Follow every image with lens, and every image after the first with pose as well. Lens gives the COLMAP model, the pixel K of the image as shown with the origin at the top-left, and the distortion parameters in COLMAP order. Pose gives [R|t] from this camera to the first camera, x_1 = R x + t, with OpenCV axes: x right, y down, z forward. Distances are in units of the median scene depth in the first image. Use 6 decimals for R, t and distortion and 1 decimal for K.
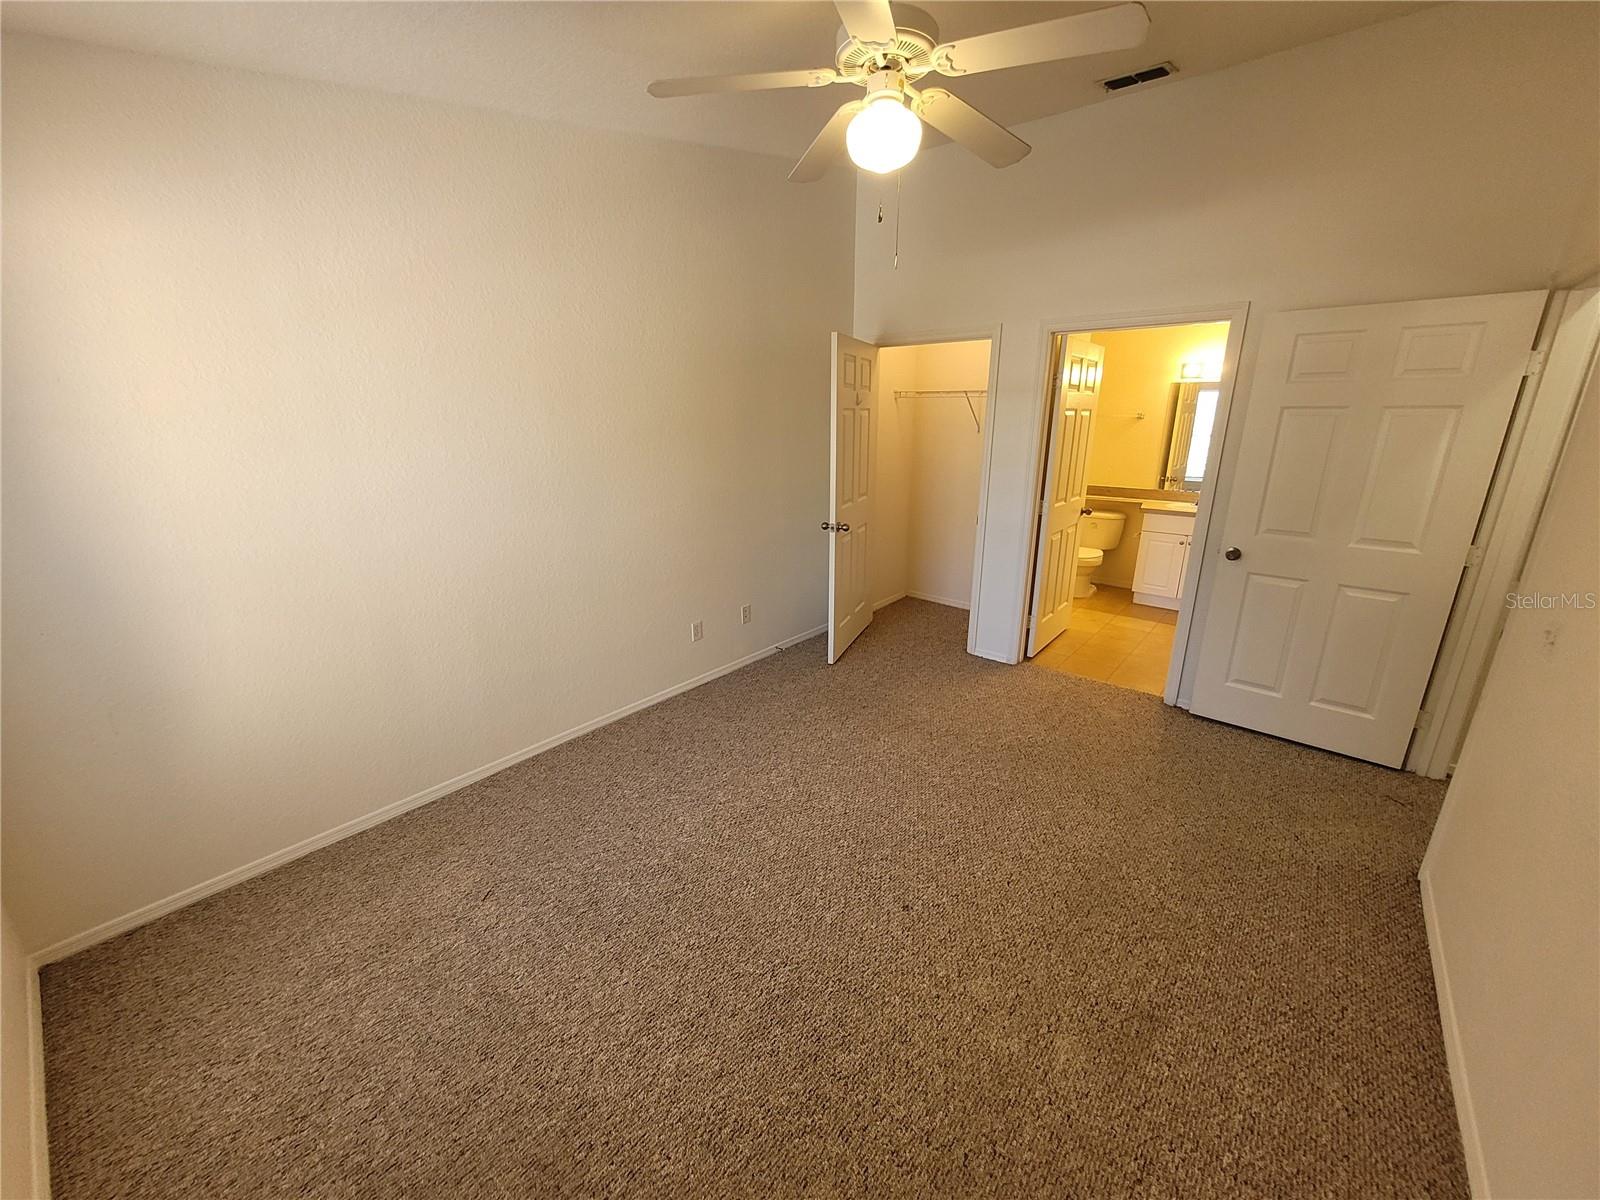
lens RADIAL K [[624.7, 0, 805.8], [0, 624.7, 590.2], [0, 0, 1]] dist [0.000190, -0.000171]
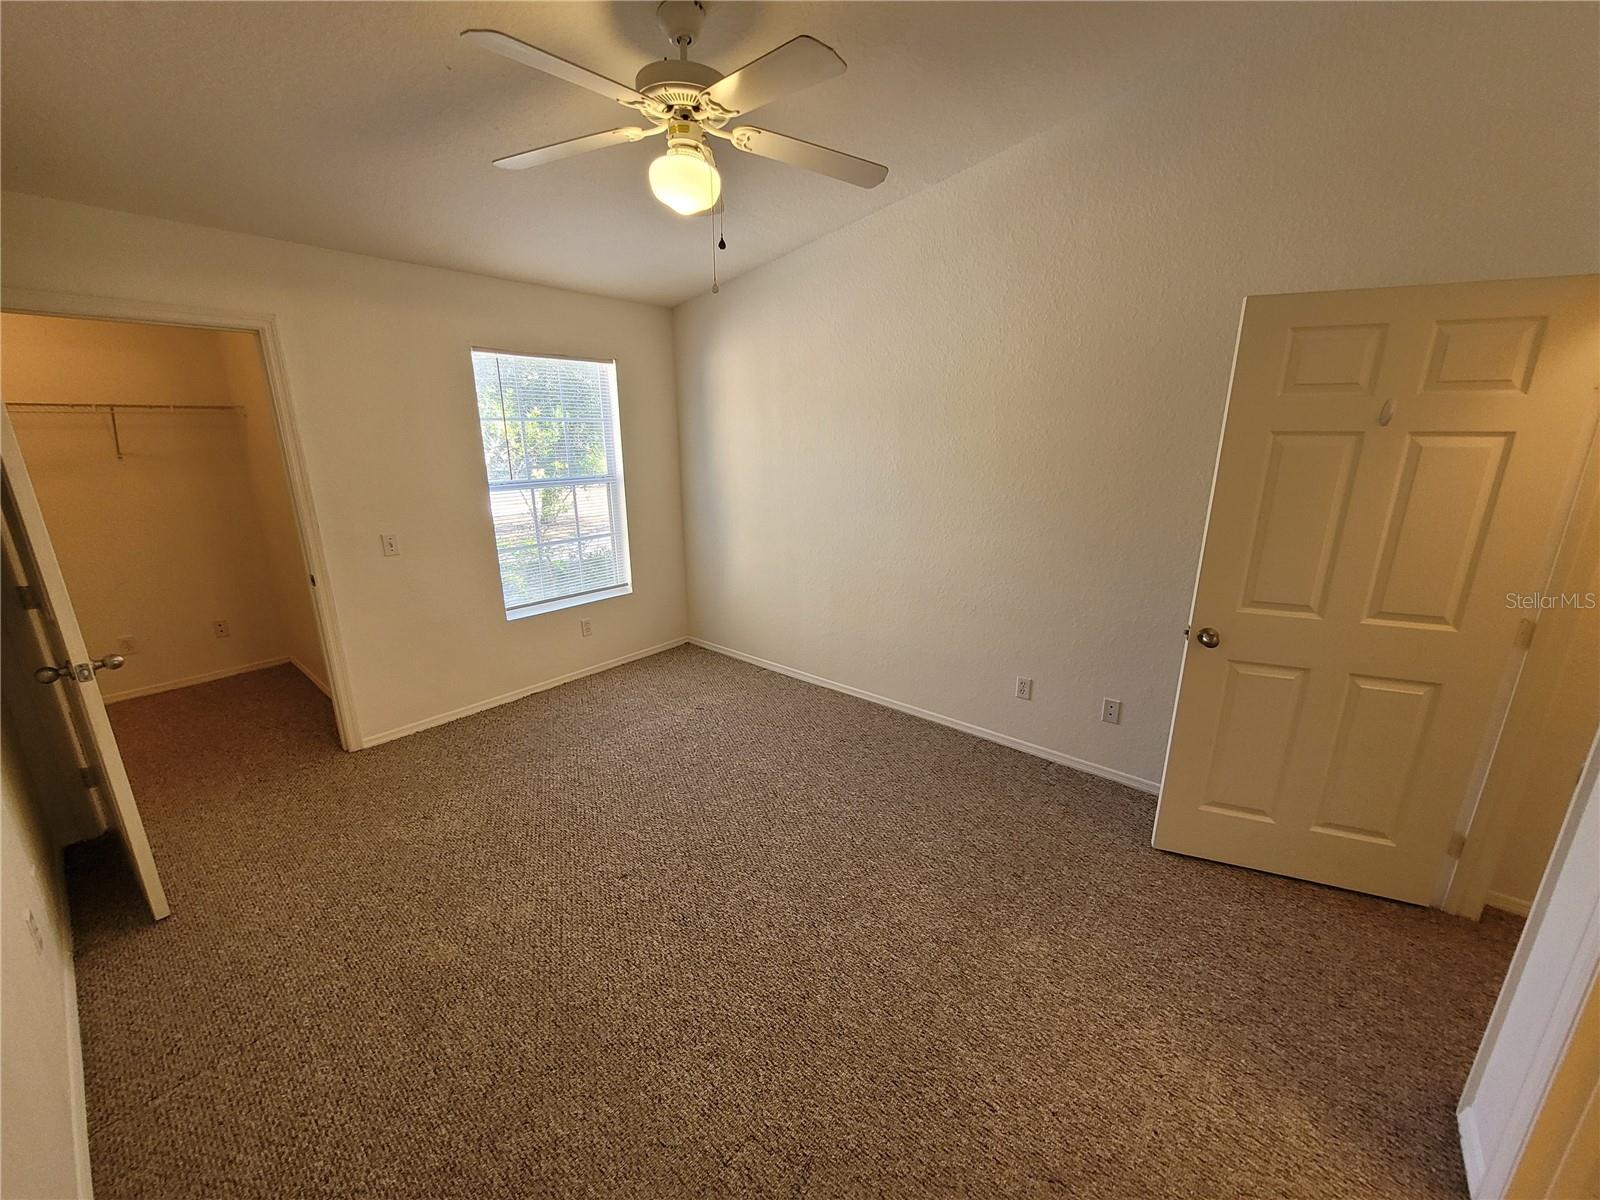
lens RADIAL K [[624.7, 0, 807.5], [0, 624.7, 602.9], [0, 0, 1]] dist [0.000190, -0.000171]
pose [[-0.001745, 0.272571, -0.962134, 1.026418], [-0.279551, 0.923643, 0.262174, -0.306351], [0.960129, 0.269423, 0.074586, 1.021848]]
